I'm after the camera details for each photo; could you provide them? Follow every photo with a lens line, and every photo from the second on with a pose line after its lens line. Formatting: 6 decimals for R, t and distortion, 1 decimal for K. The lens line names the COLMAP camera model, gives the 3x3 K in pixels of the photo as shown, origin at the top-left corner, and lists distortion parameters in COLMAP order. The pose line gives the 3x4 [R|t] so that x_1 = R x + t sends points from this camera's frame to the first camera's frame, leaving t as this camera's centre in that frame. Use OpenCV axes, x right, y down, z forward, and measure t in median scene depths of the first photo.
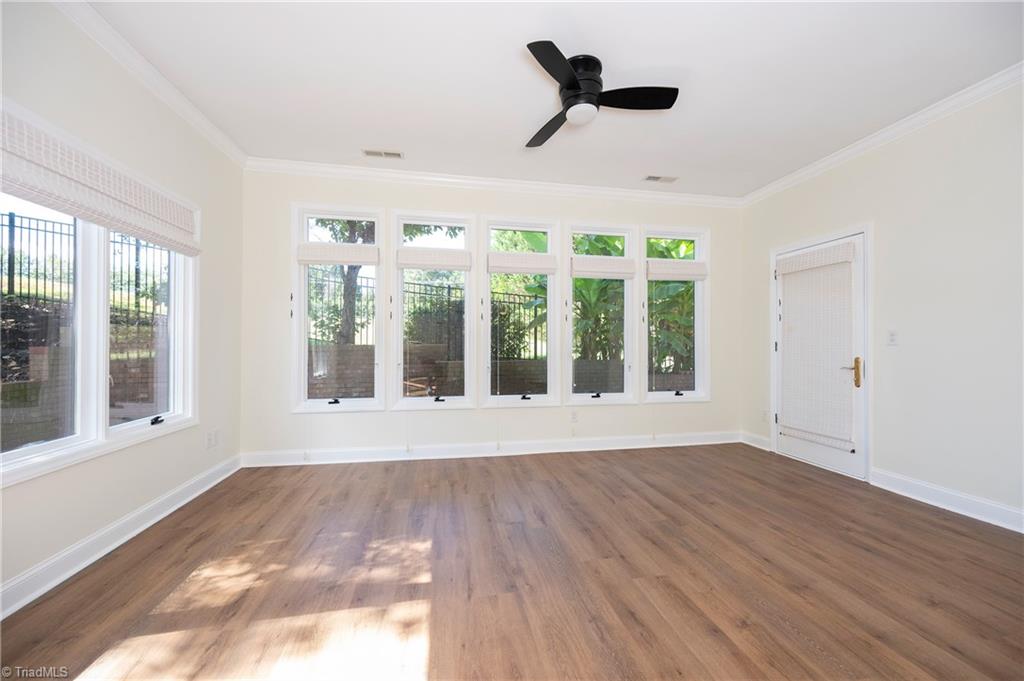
lens RADIAL K [[465.6, 0, 534.6], [0, 465.6, 339.2], [0, 0, 1]] dist [0.000754, -0.000271]
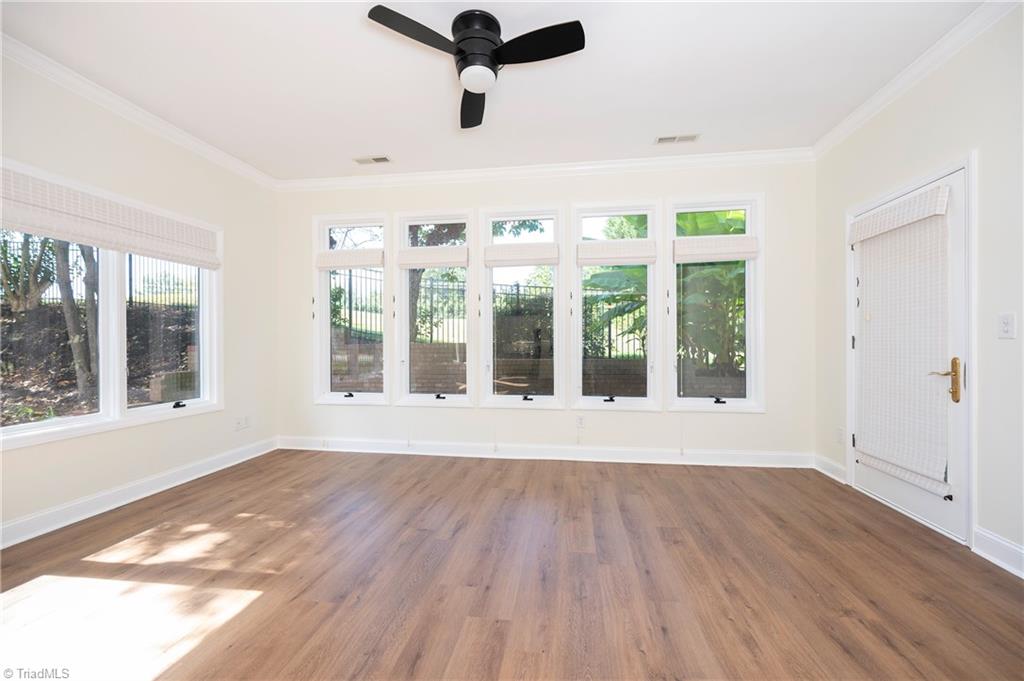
lens RADIAL K [[464.0, 0, 512.0], [0, 464.0, 340.5], [0, 0, 1]] dist [0.000315, 0.000234]
pose [[0.926337, -0.007572, -0.376619, 0.342216], [0.009597, 0.999948, 0.003502, 0.006208], [0.376573, -0.006859, 0.926361, 0.142346]]
